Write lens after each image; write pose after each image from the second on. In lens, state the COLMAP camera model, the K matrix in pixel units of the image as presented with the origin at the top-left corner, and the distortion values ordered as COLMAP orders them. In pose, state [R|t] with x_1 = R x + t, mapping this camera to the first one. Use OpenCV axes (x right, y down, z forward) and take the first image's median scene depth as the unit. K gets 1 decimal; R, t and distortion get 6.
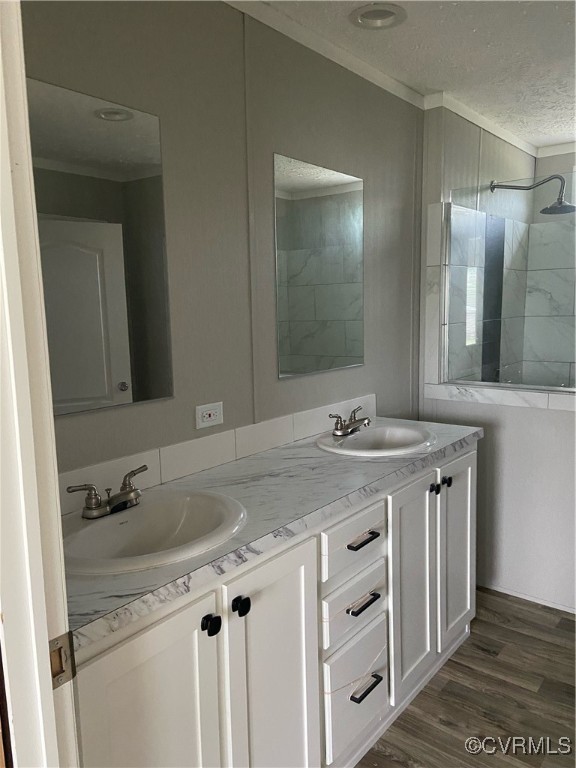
lens RADIAL K [[573.8, 0, 288.0], [0, 573.8, 384.0], [0, 0, 1]] dist [0.114825, -0.146738]
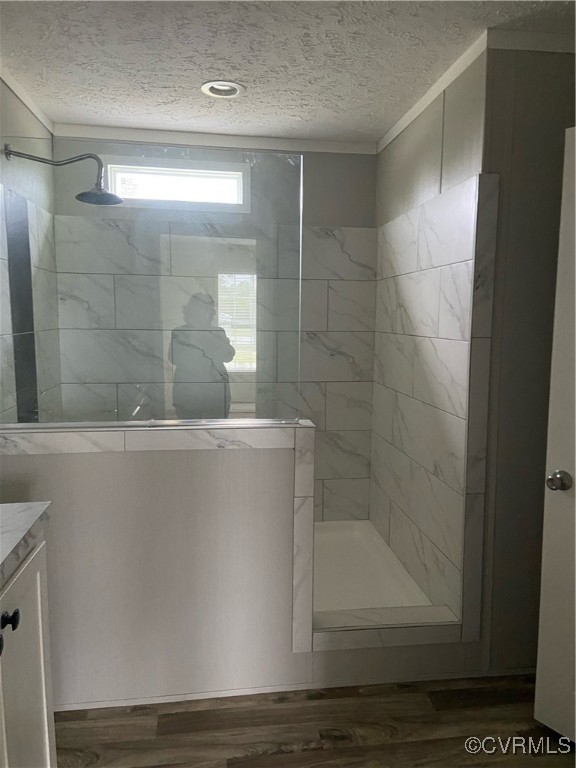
lens RADIAL K [[573.8, 0, 288.0], [0, 573.8, 384.0], [0, 0, 1]] dist [0.114825, -0.146738]
pose [[0.684840, -0.065946, 0.725704, 0.035197], [0.080050, 0.996678, 0.015027, -0.028810], [-0.724284, 0.047802, 0.687843, 0.235425]]
